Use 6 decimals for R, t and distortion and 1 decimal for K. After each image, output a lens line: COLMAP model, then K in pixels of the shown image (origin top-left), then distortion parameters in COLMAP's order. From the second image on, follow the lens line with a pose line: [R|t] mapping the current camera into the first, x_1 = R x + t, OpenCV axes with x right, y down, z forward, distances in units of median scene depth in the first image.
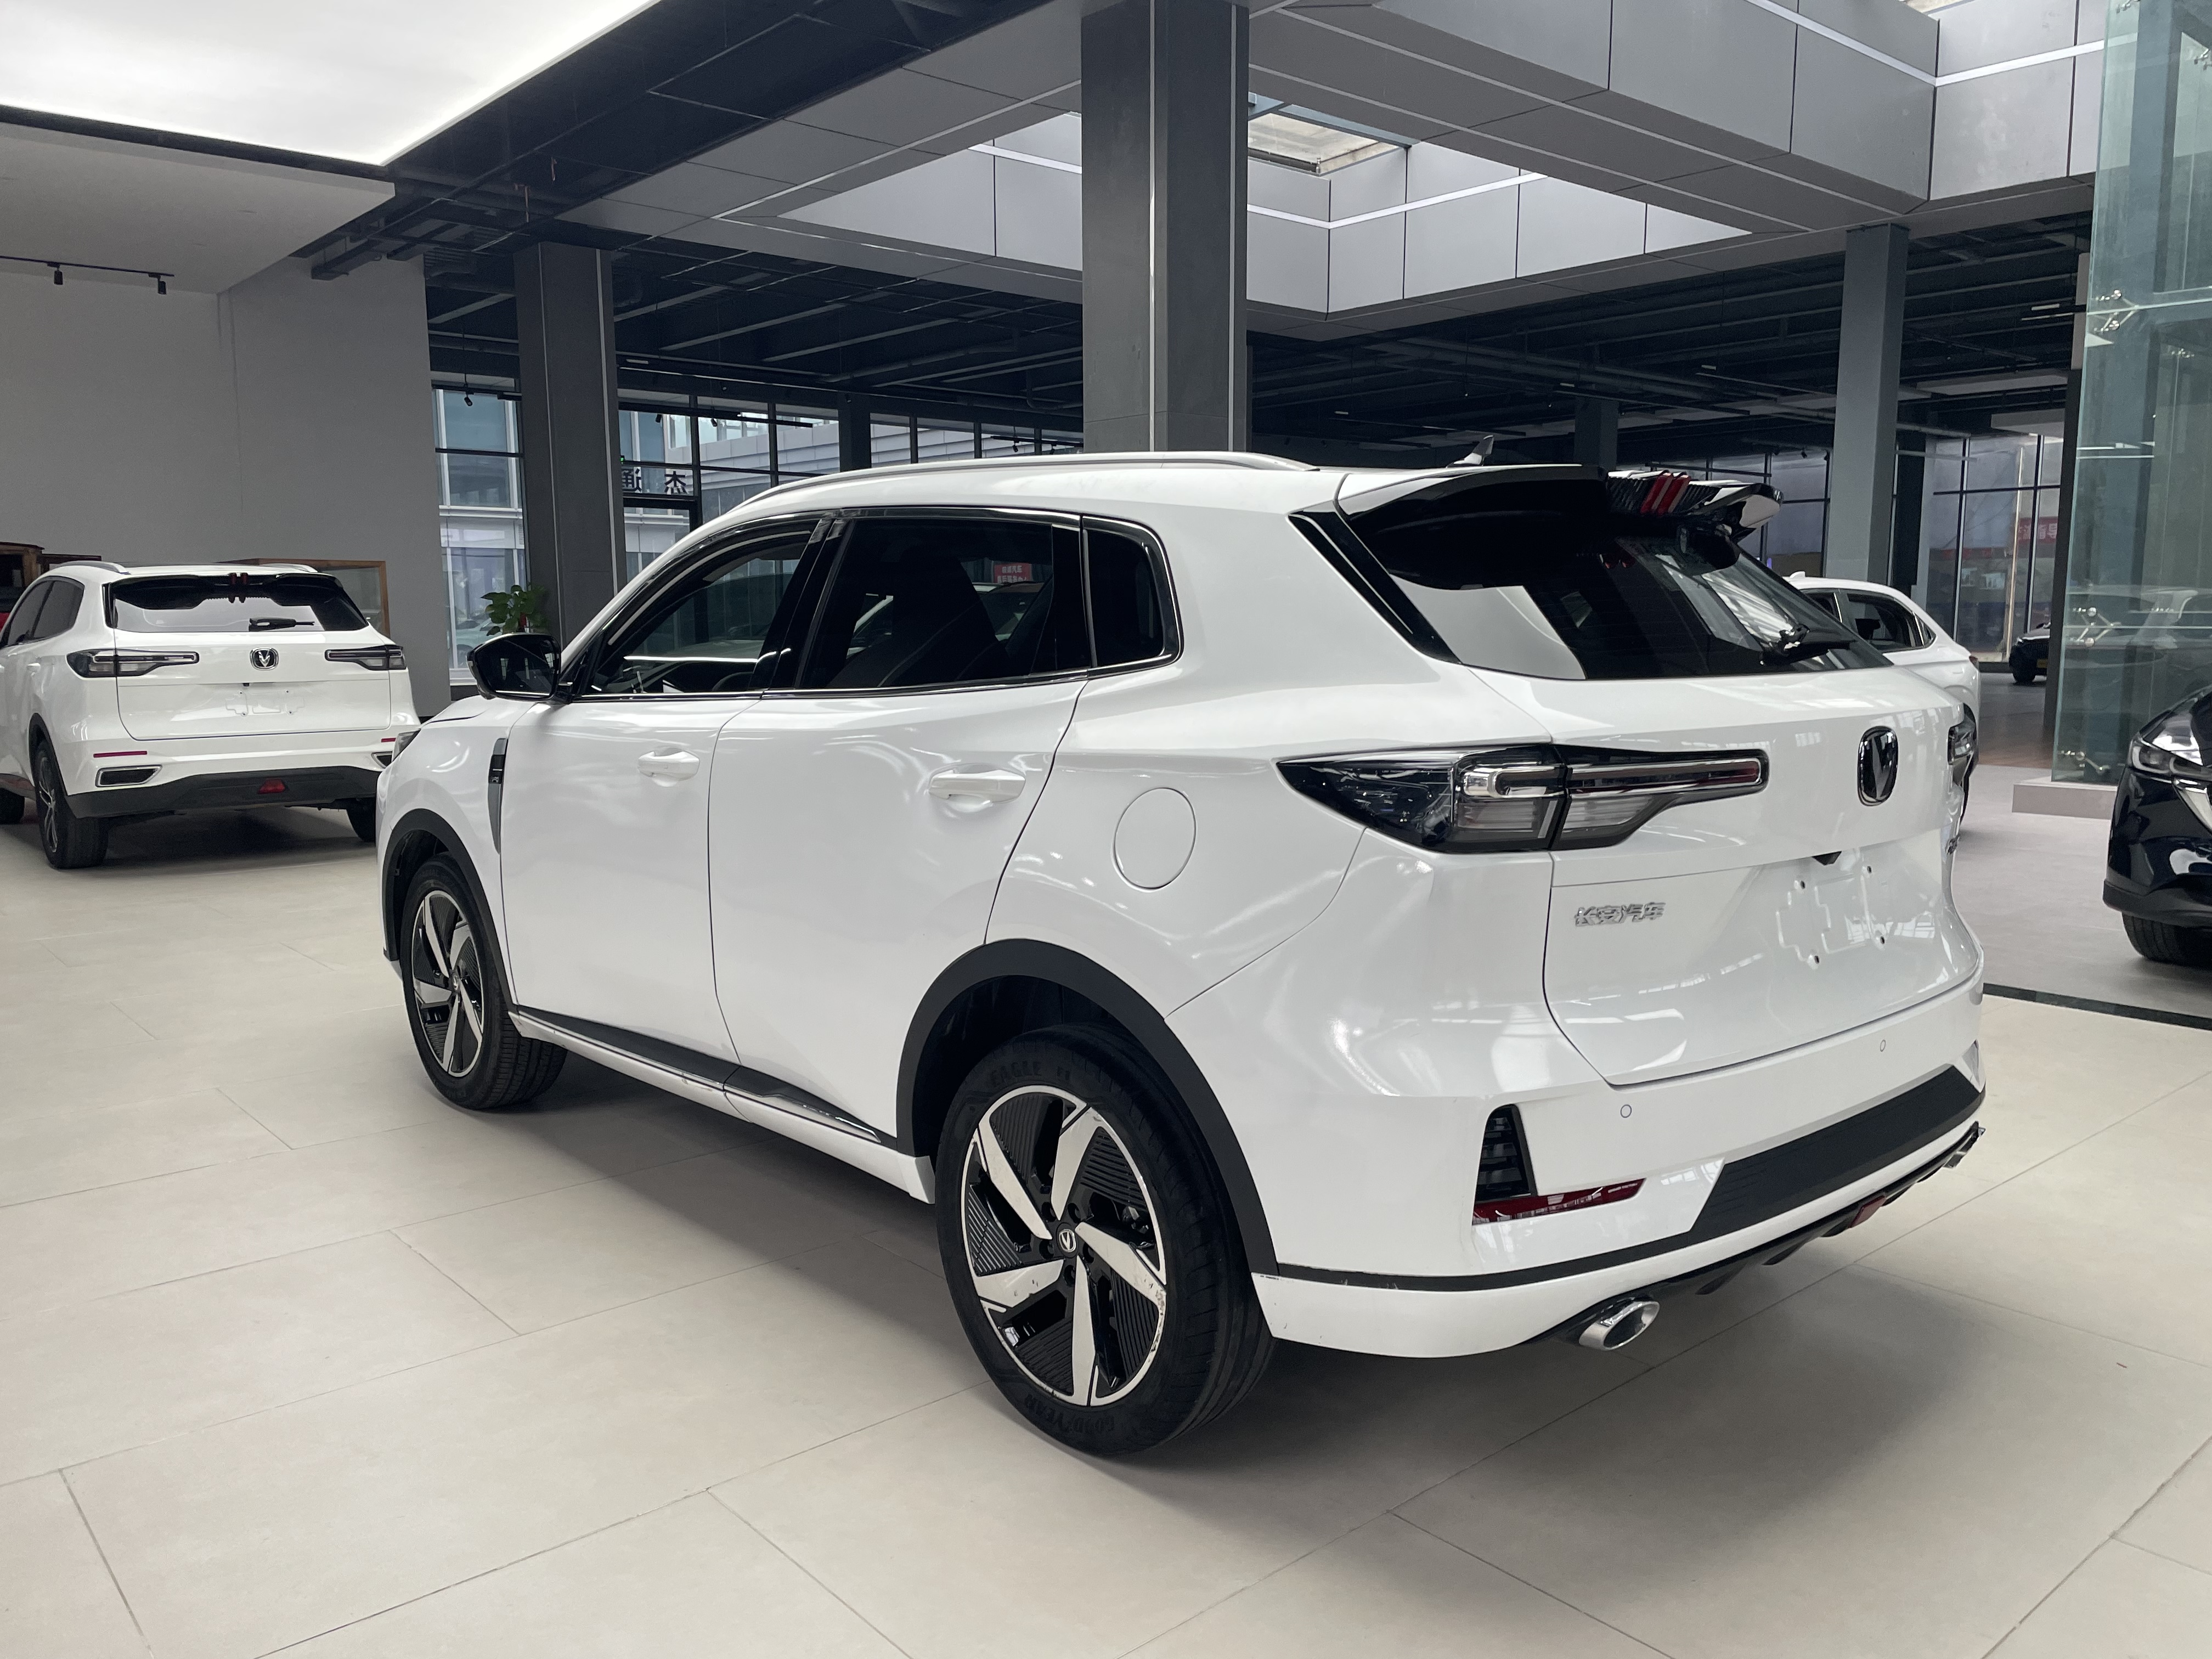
lens RADIAL K [[1688.6, 0, 1138.0], [0, 1688.6, 826.1], [0, 0, 1]] dist [0.086239, -0.105548]
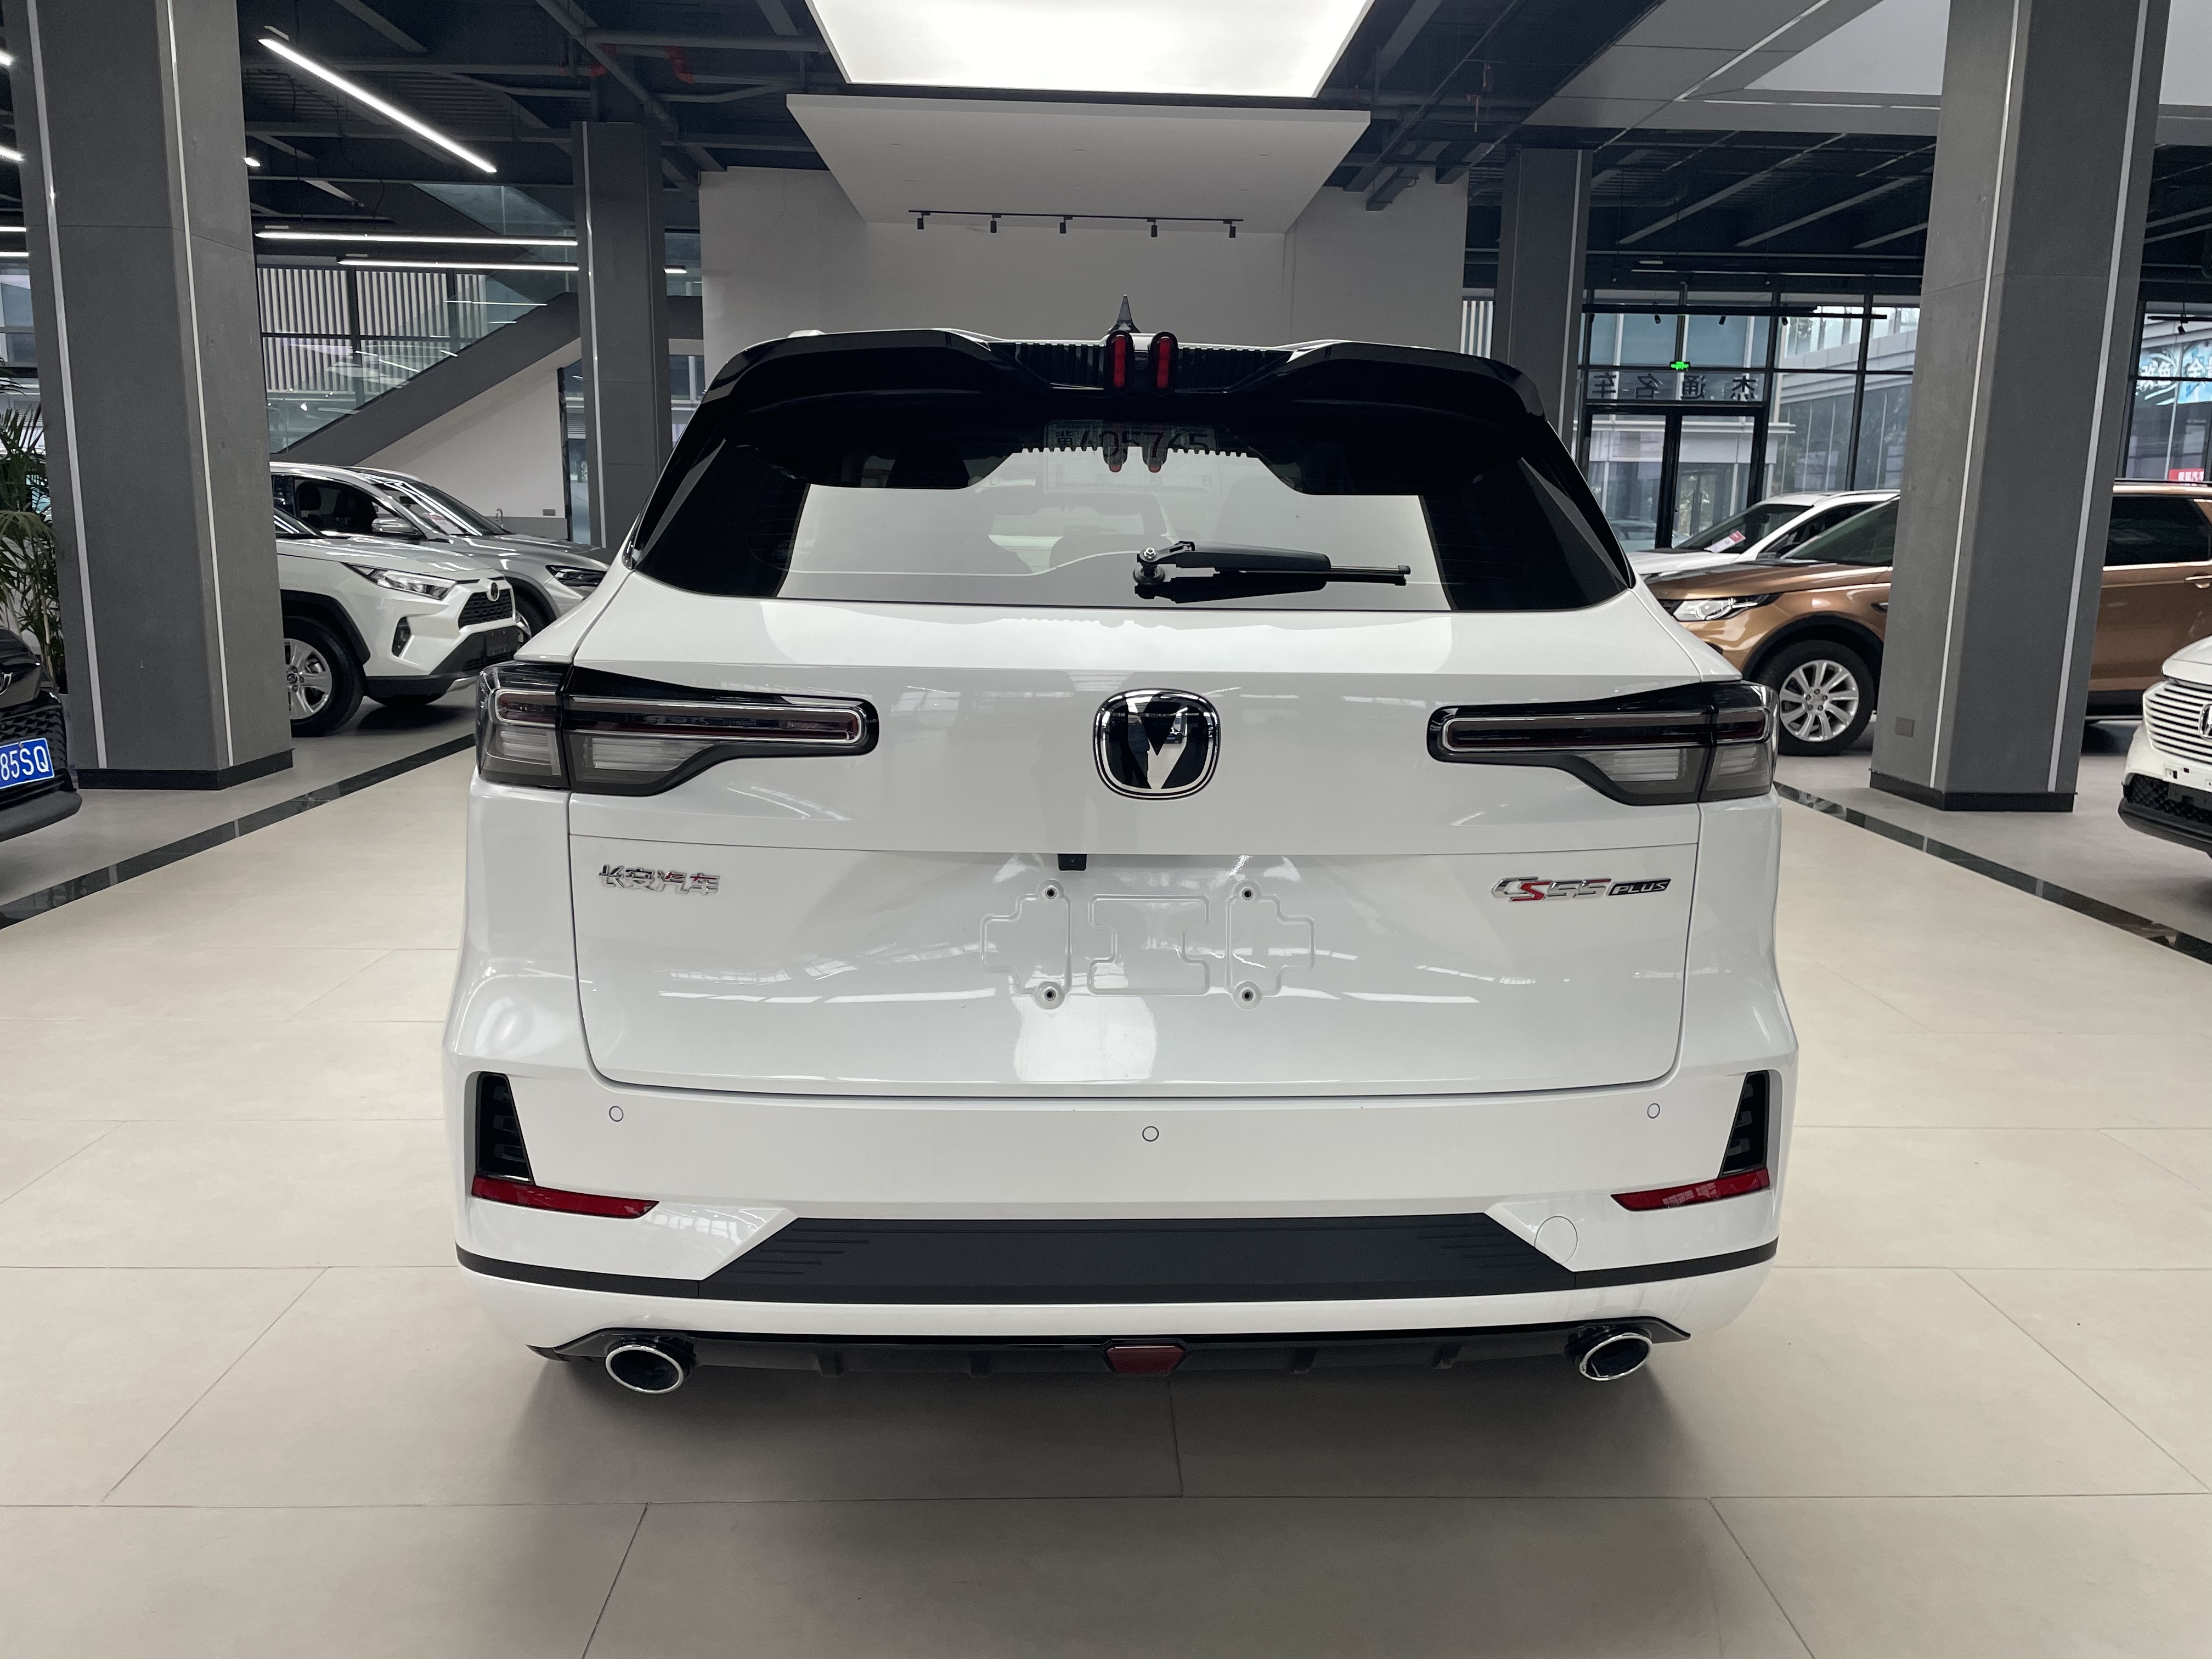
lens RADIAL K [[1688.6, 0, 1138.0], [0, 1688.6, 826.1], [0, 0, 1]] dist [0.086239, -0.105548]
pose [[0.775063, 0.130641, -0.618232, 0.248985], [-0.100279, 0.991425, 0.083784, -0.017095], [0.623877, -0.002942, 0.781517, 0.129077]]
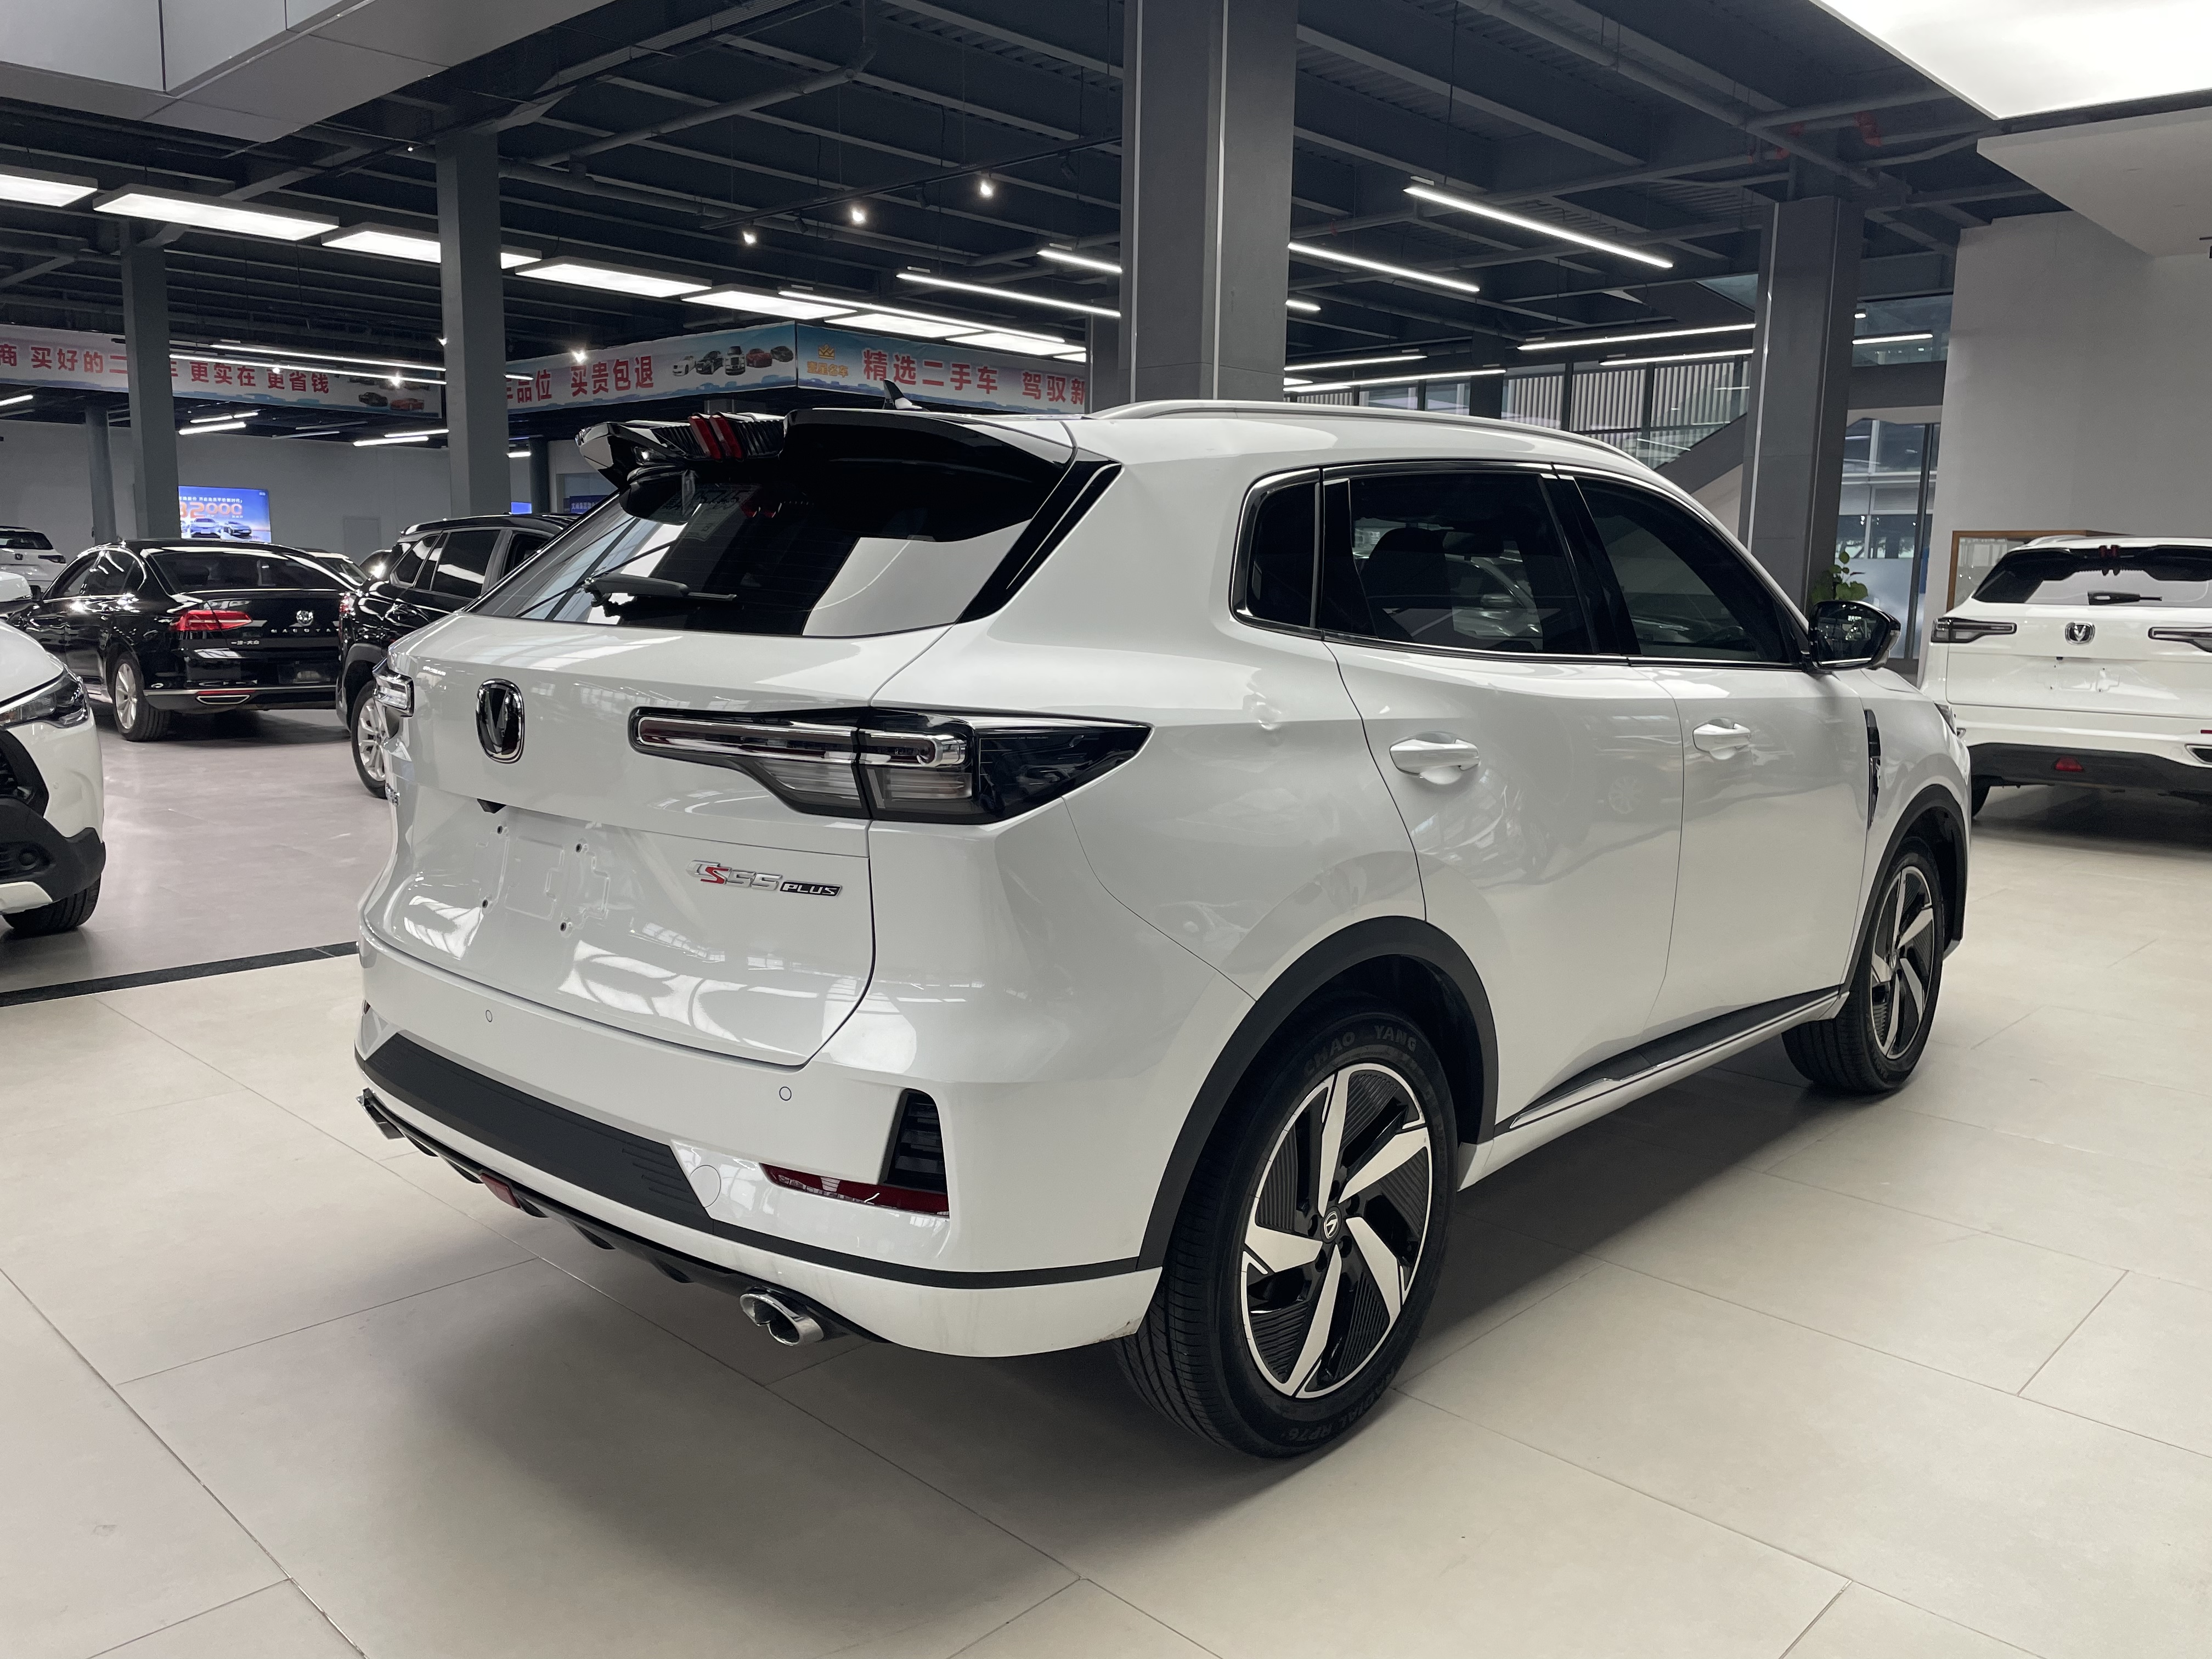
lens RADIAL K [[1688.6, 0, 1138.0], [0, 1688.6, 826.1], [0, 0, 1]] dist [0.086239, -0.105548]
pose [[0.101504, 0.155085, -0.982673, 0.404160], [-0.146709, 0.979308, 0.139400, -0.046410], [0.983958, 0.130017, 0.122156, 0.359333]]
